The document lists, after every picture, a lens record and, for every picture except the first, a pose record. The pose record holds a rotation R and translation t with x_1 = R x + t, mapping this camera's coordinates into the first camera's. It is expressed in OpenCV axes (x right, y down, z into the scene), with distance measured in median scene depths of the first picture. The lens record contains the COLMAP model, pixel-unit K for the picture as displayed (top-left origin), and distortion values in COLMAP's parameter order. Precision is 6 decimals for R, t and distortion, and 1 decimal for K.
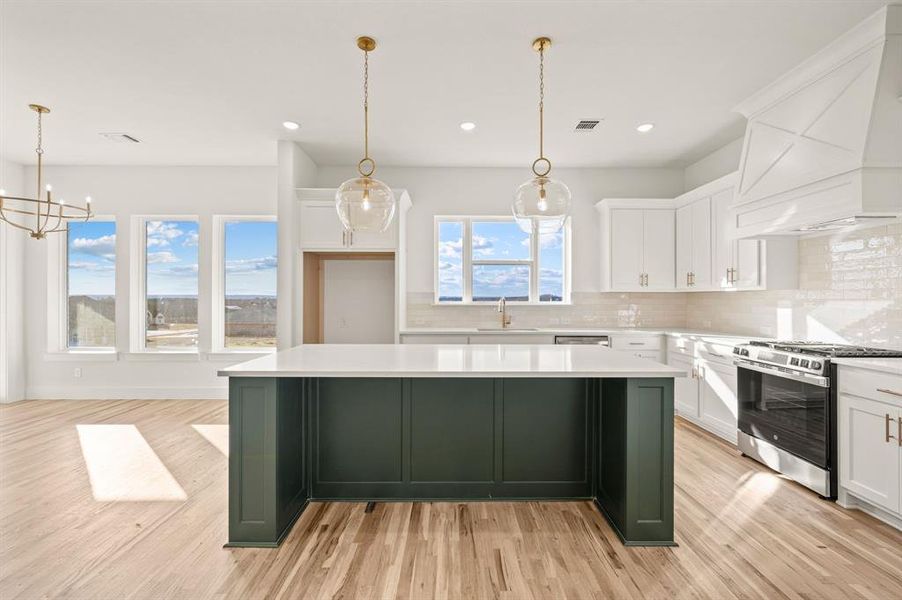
lens RADIAL K [[423.5, 0, 438.7], [0, 423.5, 294.9], [0, 0, 1]] dist [0.003624, 0.000436]
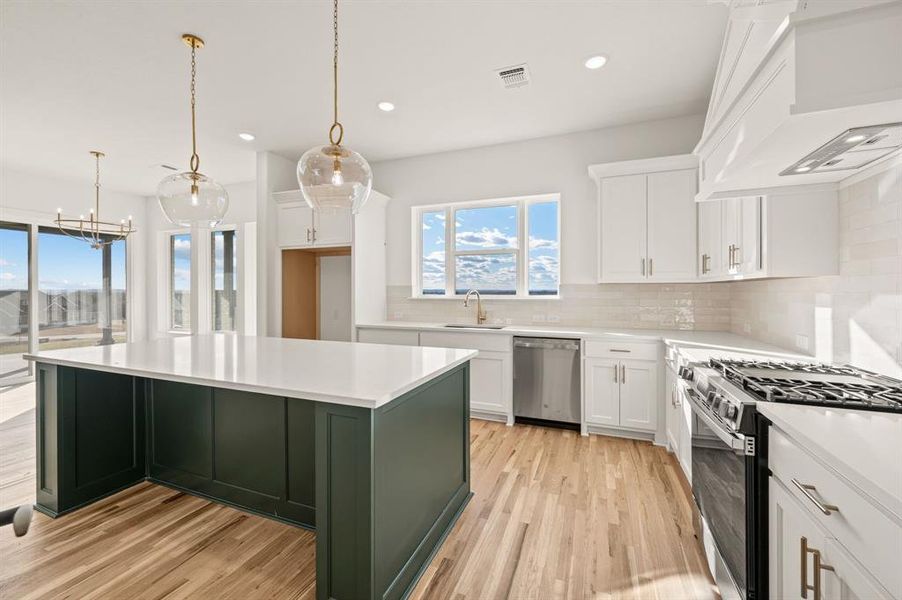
lens RADIAL K [[384.2, 0, 432.2], [0, 384.2, 293.7], [0, 0, 1]] dist [0.000997, -0.000021]
pose [[0.915321, 0.000087, -0.402725, 0.523316], [0.004689, 0.999930, 0.010873, 0.004130], [0.402697, -0.011841, 0.915257, 0.279620]]
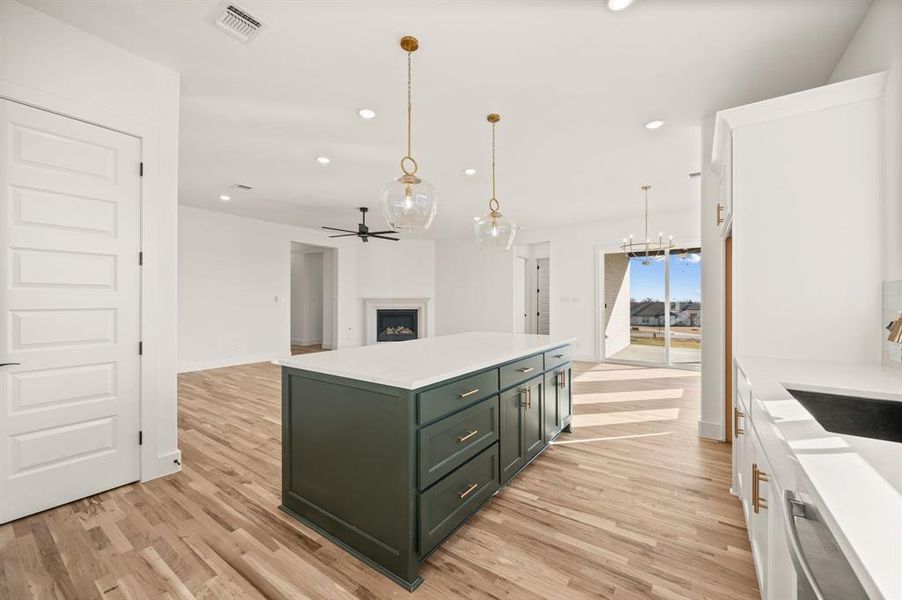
lens RADIAL K [[332.5, 0, 438.5], [0, 332.5, 300.8], [0, 0, 1]] dist [-0.022002, 0.000006]
pose [[-0.568114, 0.004343, -0.822939, 0.615930], [0.010394, 0.999944, -0.001899, 0.012947], [0.822885, -0.009633, -0.568127, 1.109554]]
